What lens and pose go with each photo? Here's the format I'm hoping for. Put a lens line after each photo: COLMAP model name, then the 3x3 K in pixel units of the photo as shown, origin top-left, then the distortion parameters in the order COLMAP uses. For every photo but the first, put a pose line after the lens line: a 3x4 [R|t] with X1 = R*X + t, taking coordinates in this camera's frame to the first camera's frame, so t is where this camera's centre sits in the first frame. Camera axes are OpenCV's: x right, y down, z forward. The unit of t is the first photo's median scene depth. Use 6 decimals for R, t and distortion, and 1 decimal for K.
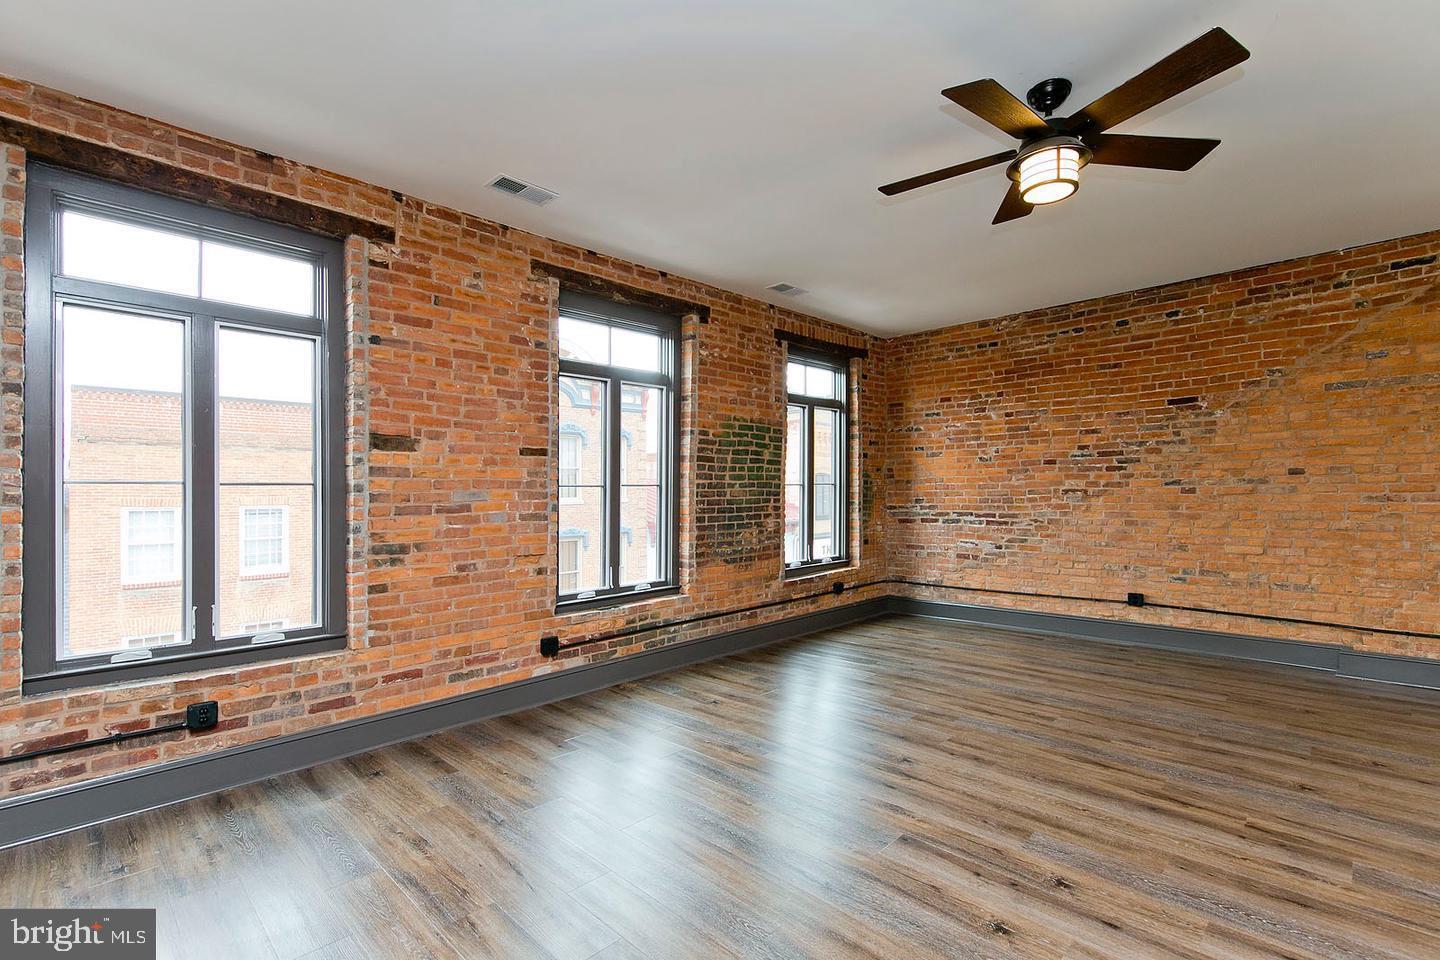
lens RADIAL K [[659.9, 0, 725.5], [0, 659.9, 486.2], [0, 0, 1]] dist [0.010500, -0.000447]
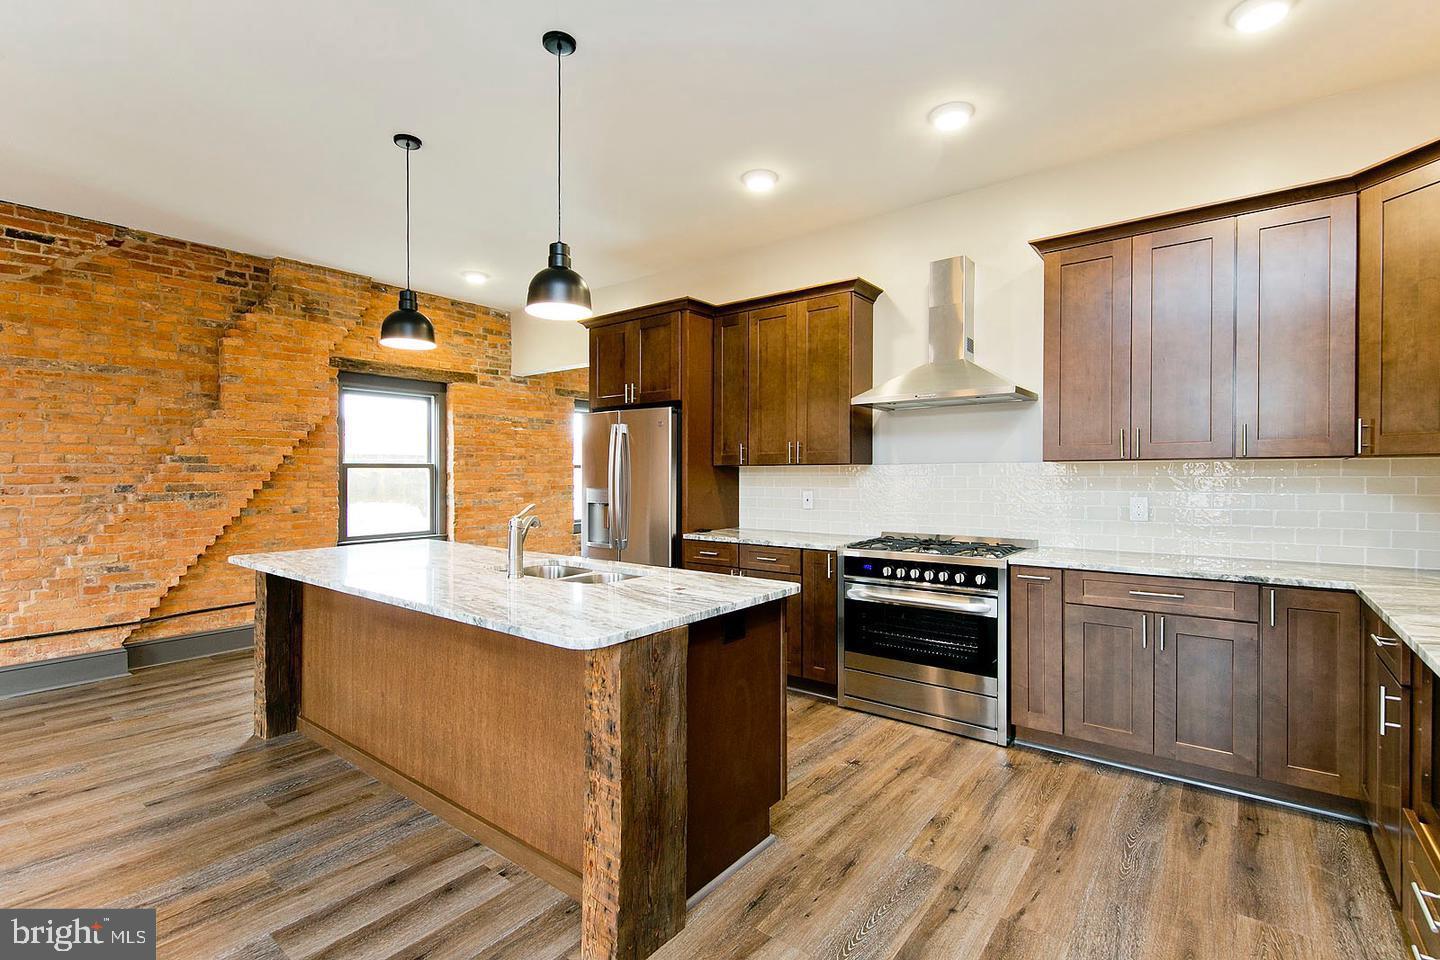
lens RADIAL K [[659.9, 0, 724.5], [0, 659.9, 482.2], [0, 0, 1]] dist [0.010500, -0.000447]
pose [[-0.109727, -0.001272, 0.993961, 0.001955], [-0.006946, 0.999976, 0.000513, -0.001053], [-0.993937, -0.006848, -0.109733, 0.160667]]
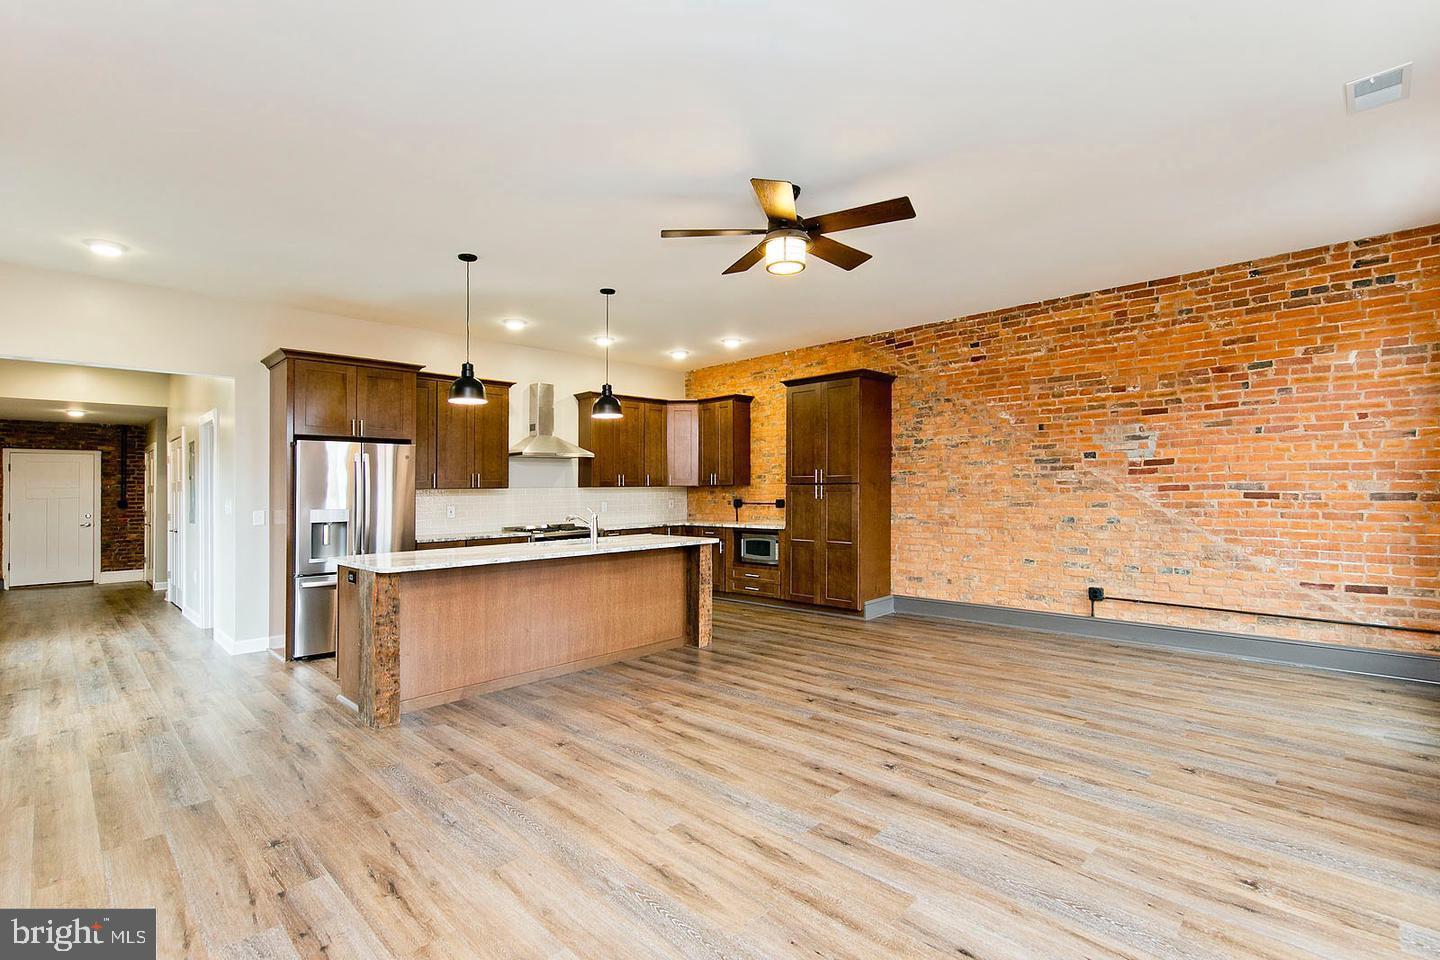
lens RADIAL K [[659.9, 0, 719.4], [0, 659.9, 487.3], [0, 0, 1]] dist [0.010500, -0.000447]
pose [[-0.999597, 0.028067, 0.004204, 0.428250], [0.028018, 0.999542, -0.011418, 0.006742], [-0.004522, -0.011296, -0.999926, 1.665916]]
